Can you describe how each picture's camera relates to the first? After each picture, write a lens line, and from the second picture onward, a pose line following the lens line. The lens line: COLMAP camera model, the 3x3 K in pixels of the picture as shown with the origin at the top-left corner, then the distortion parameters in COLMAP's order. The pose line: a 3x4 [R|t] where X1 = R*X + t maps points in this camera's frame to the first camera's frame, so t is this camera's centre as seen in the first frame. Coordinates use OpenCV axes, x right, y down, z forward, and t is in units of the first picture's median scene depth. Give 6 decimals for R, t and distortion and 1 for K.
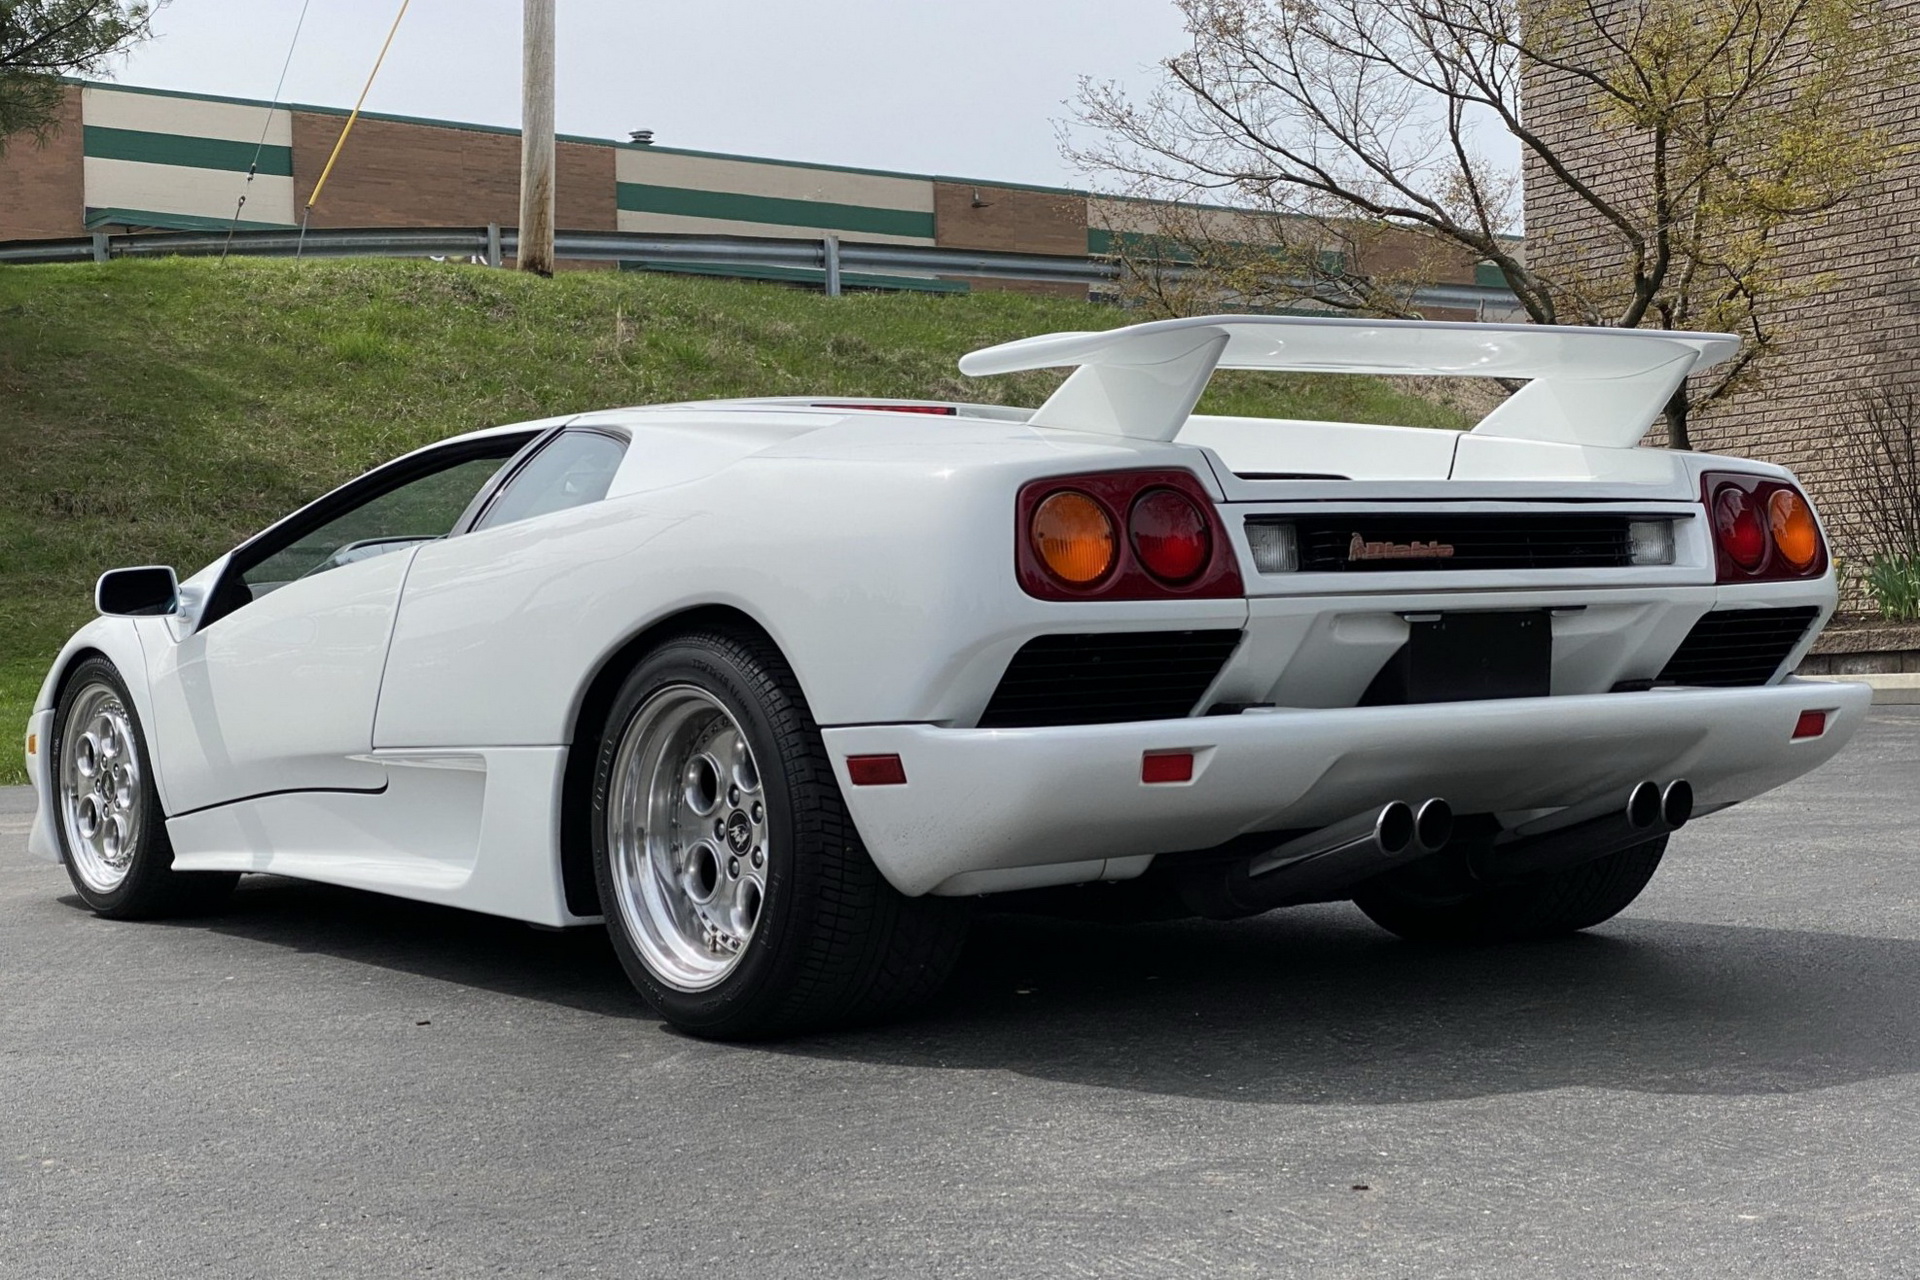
lens RADIAL K [[2953.3, 0, 959.4], [0, 2953.3, 703.1], [0, 0, 1]] dist [0.109099, -0.047729]
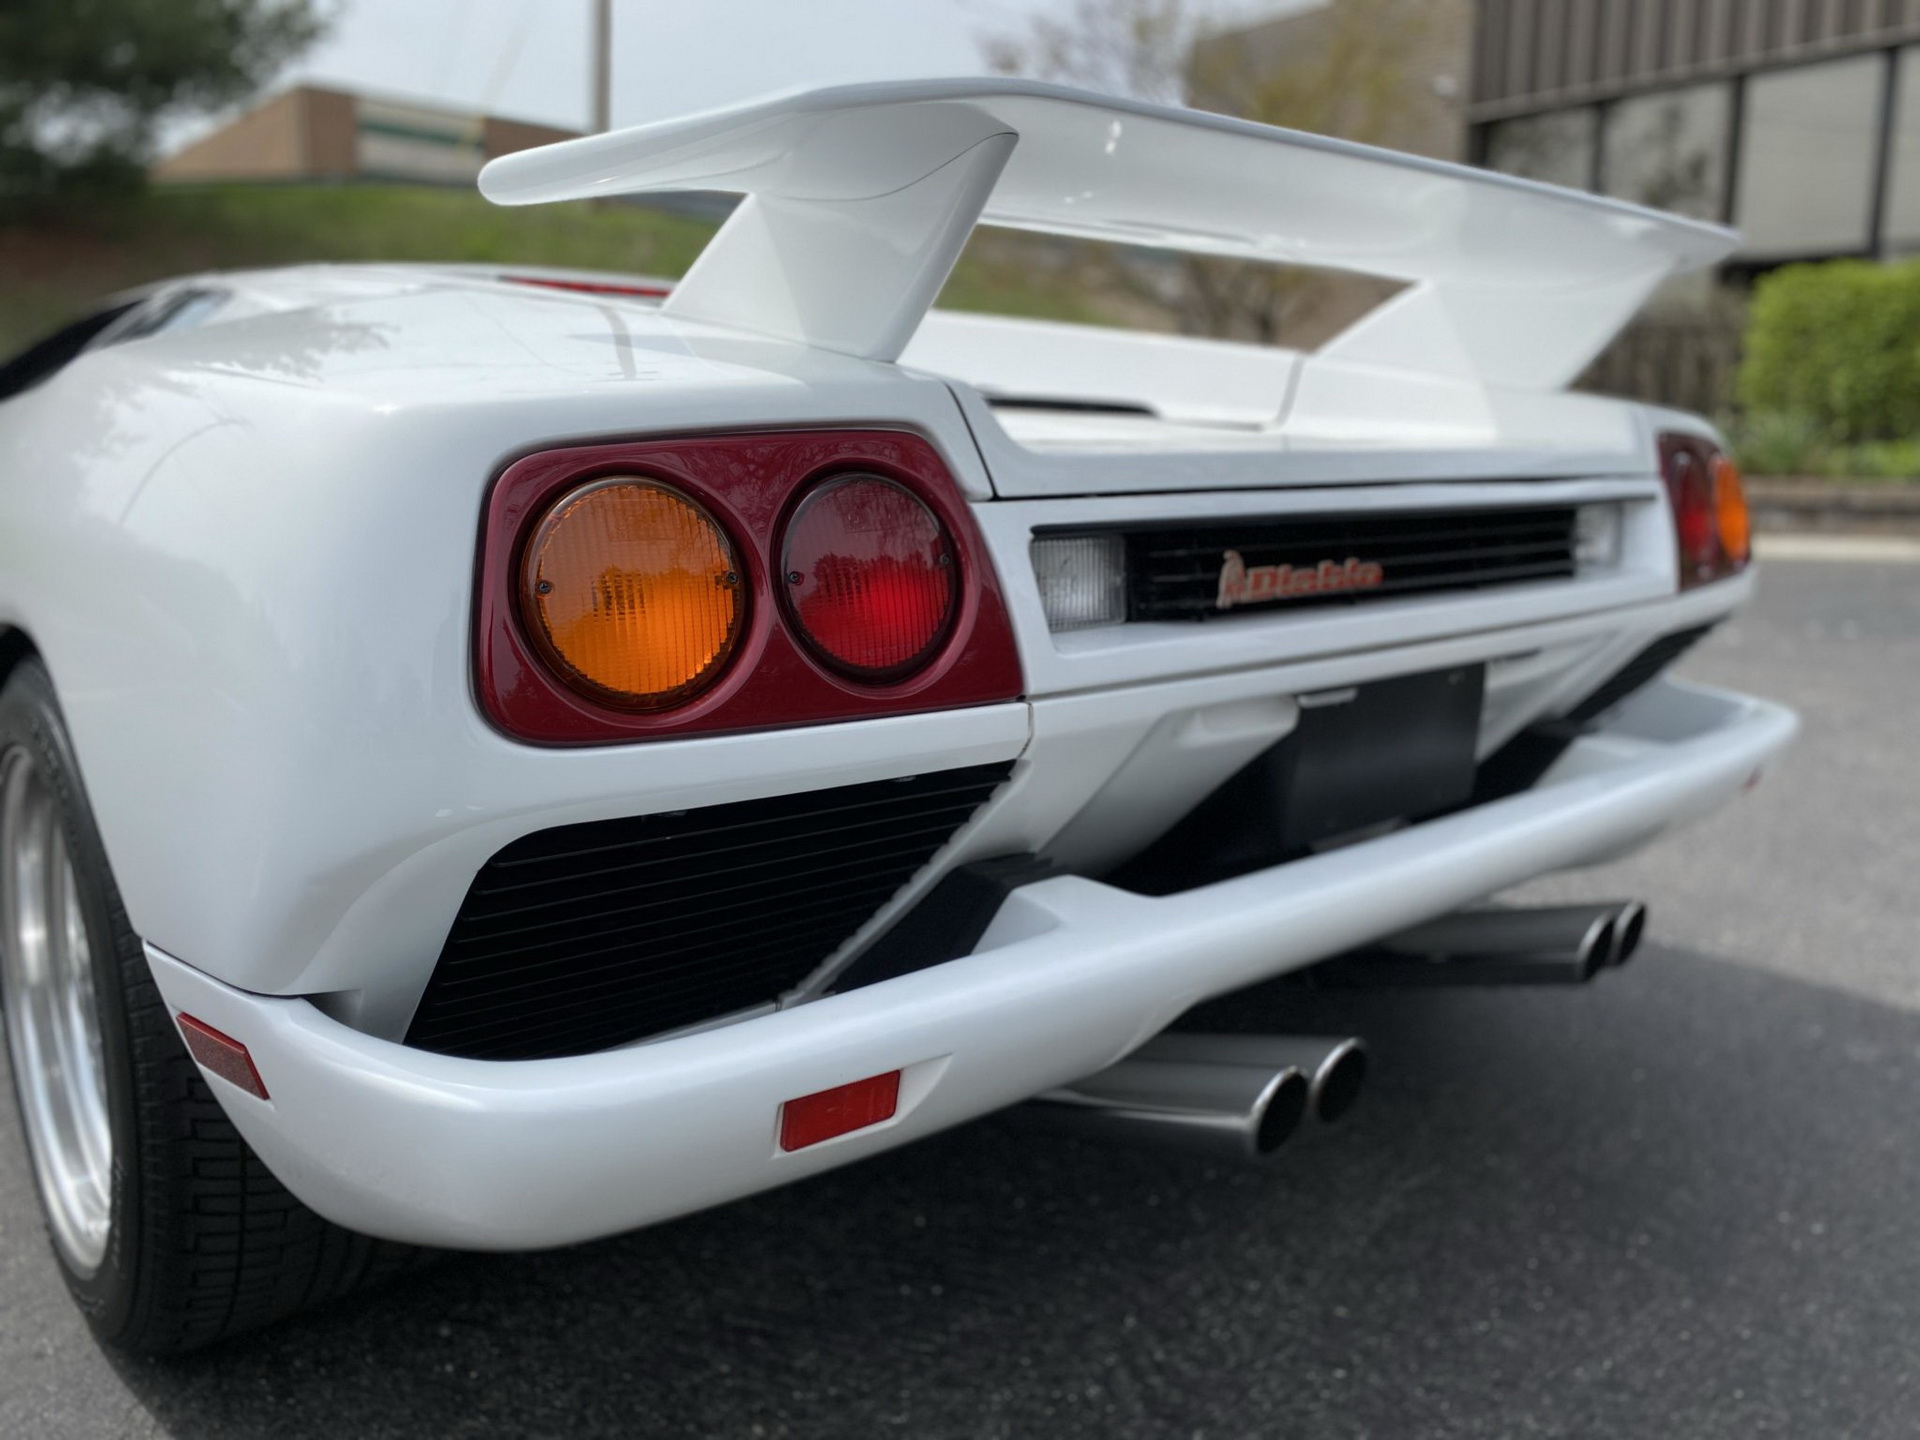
lens RADIAL K [[1477.1, 0, 996.3], [0, 1477.1, 687.0], [0, 0, 1]] dist [0.003042, -0.001947]
pose [[0.994741, 0.027028, 0.098791, 0.063650], [-0.041474, 0.988232, 0.147233, -0.068869], [-0.093649, -0.150556, 0.984156, 0.713589]]
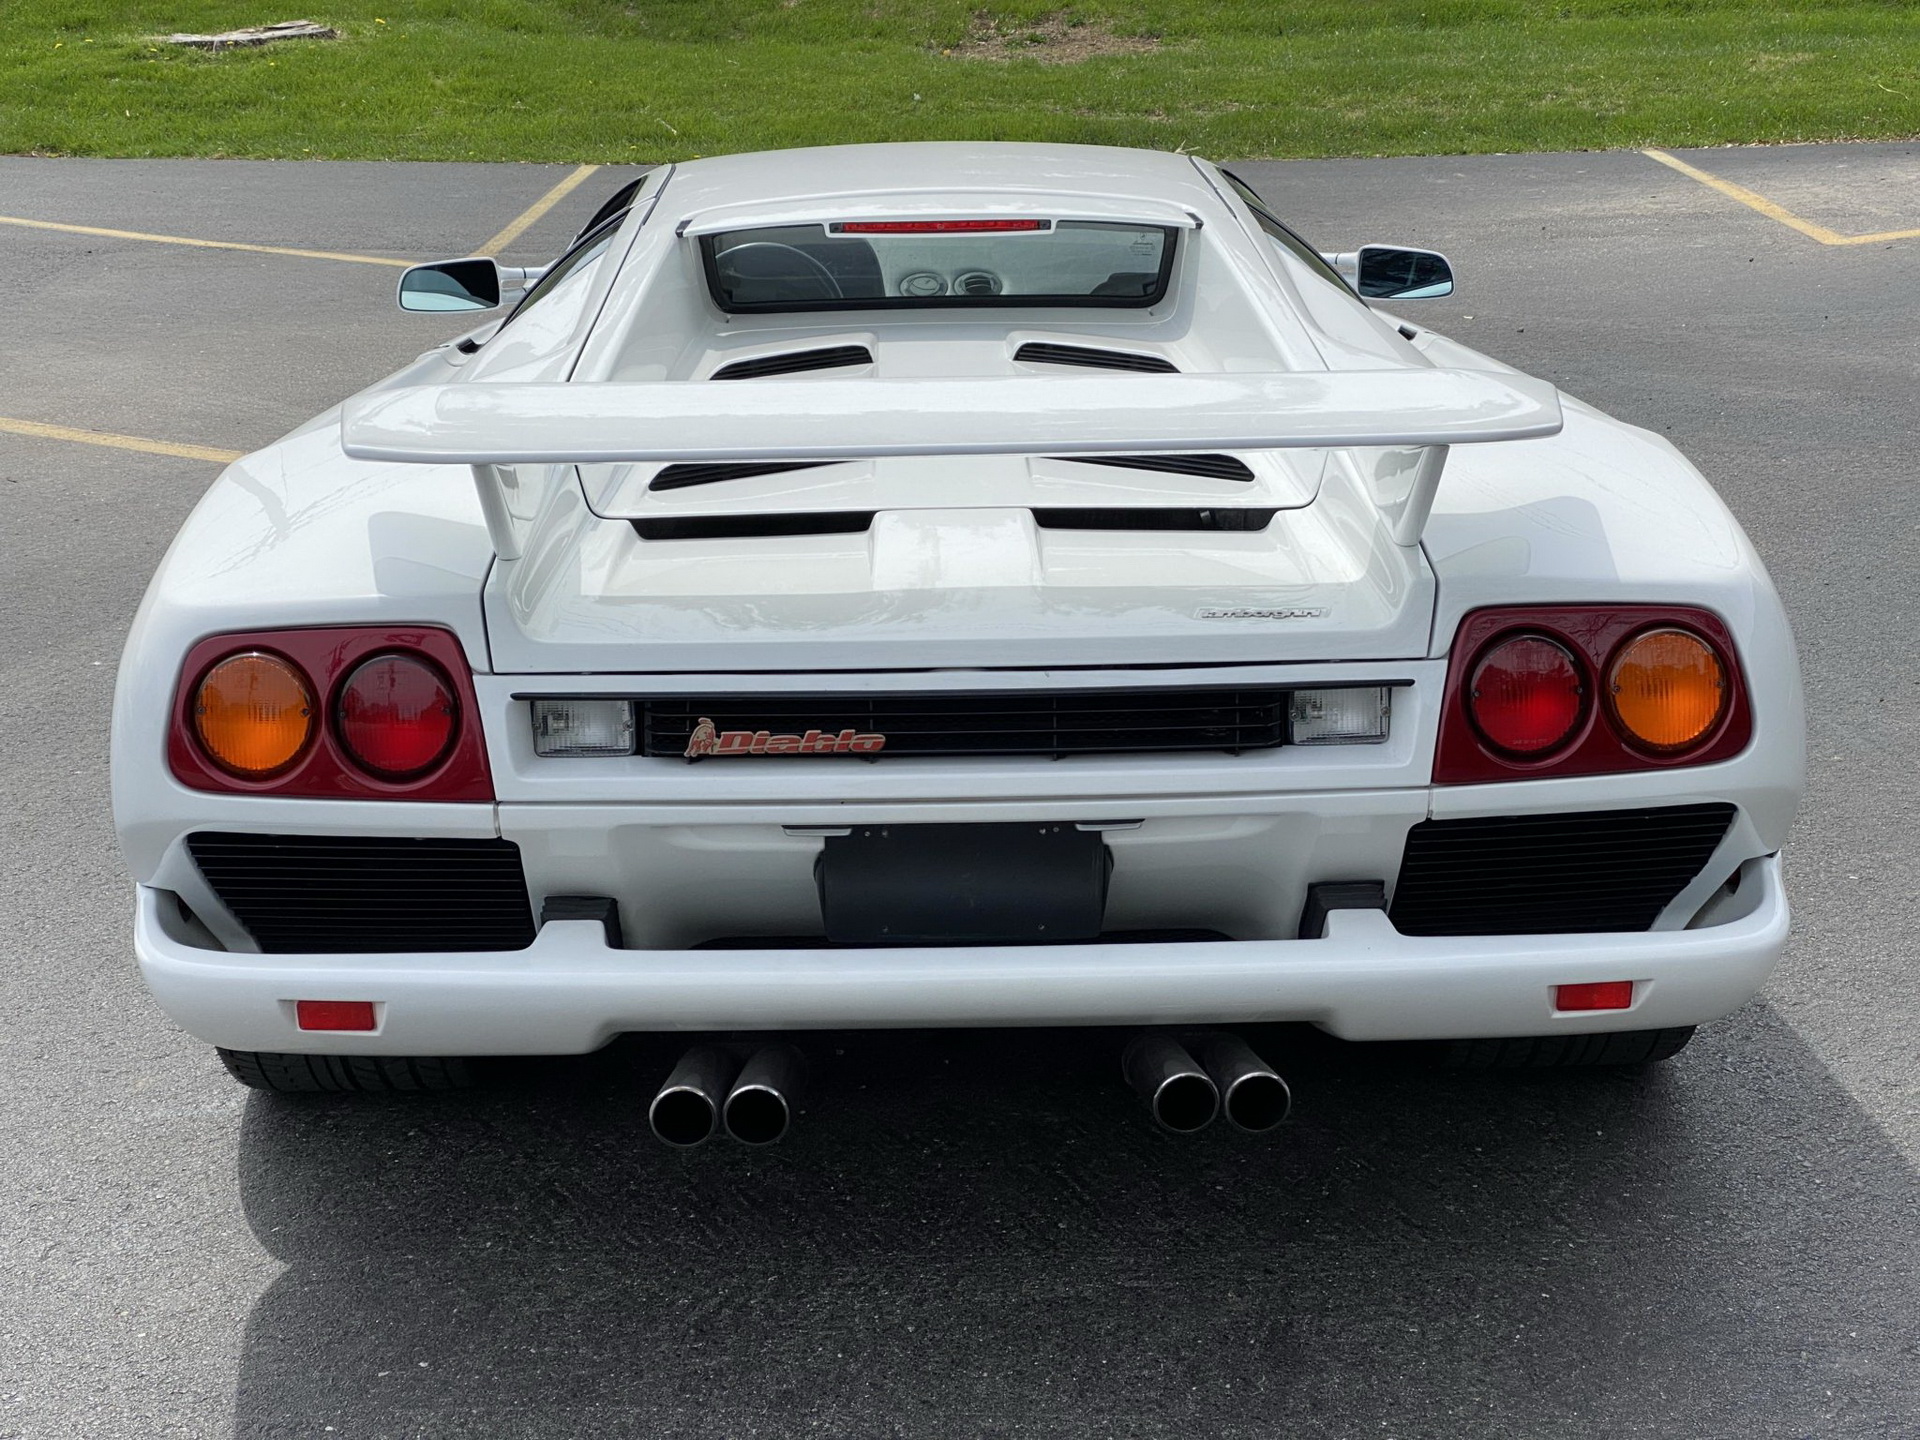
lens RADIAL K [[2842.3, 0, 969.3], [0, 2842.3, 714.1], [0, 0, 1]] dist [0.154460, -0.363745]
pose [[0.810584, 0.199274, -0.550676, 0.561346], [-0.029100, 0.952869, 0.301982, -0.266730], [0.584899, -0.228757, 0.778180, 0.470476]]
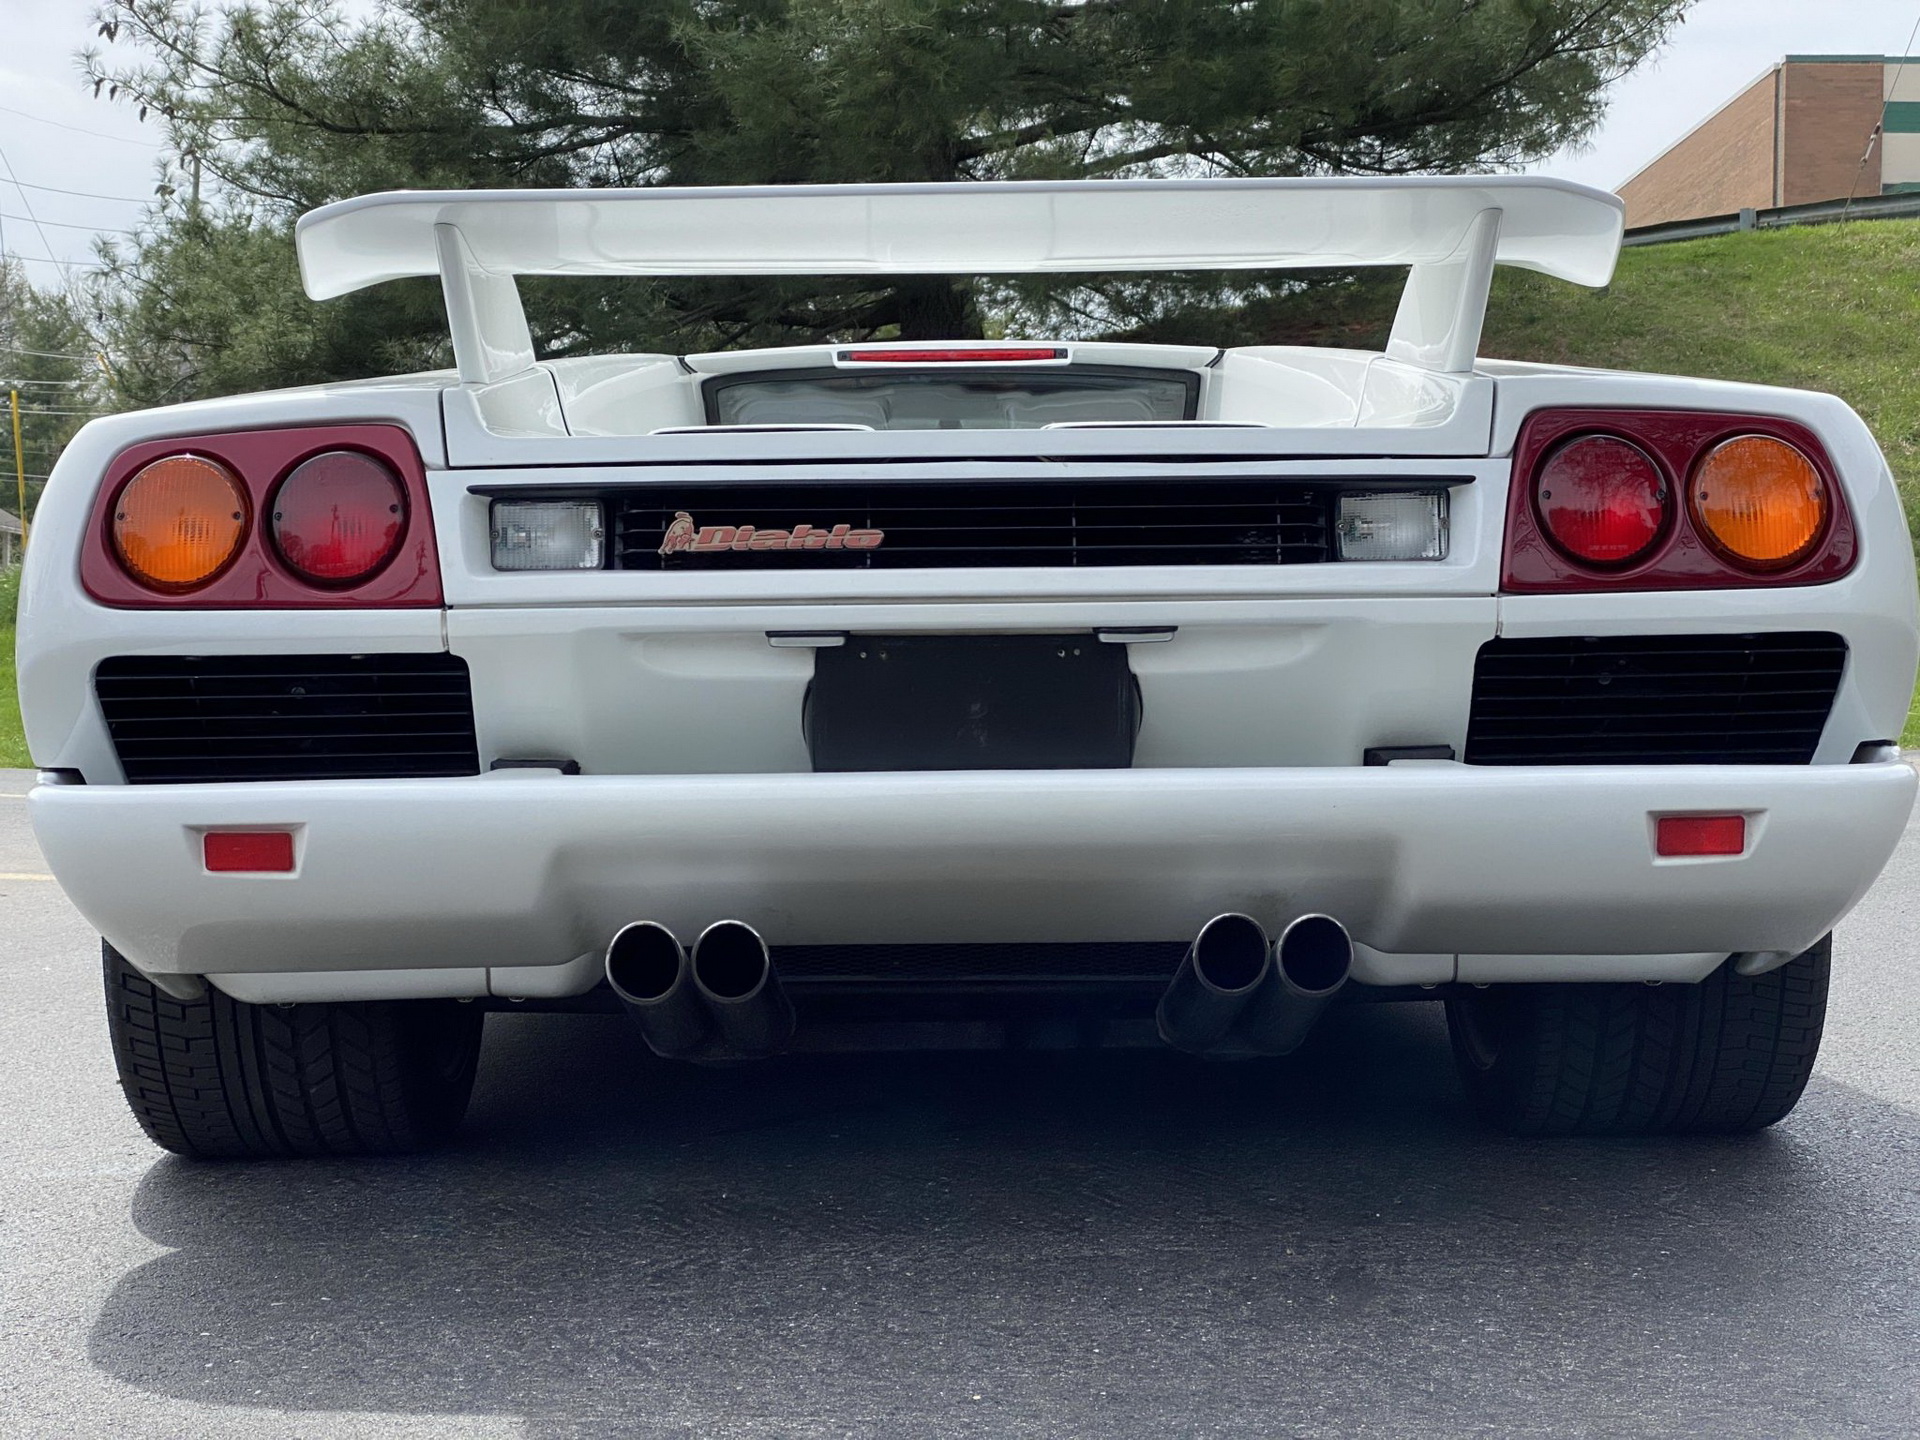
lens RADIAL K [[2842.3, 0, 969.3], [0, 2842.3, 714.1], [0, 0, 1]] dist [0.154460, -0.363745]
pose [[0.805741, 0.036284, -0.591155, 0.546399], [-0.027928, 0.999339, 0.023271, -0.028040], [0.591609, -0.002241, 0.806222, 0.508476]]
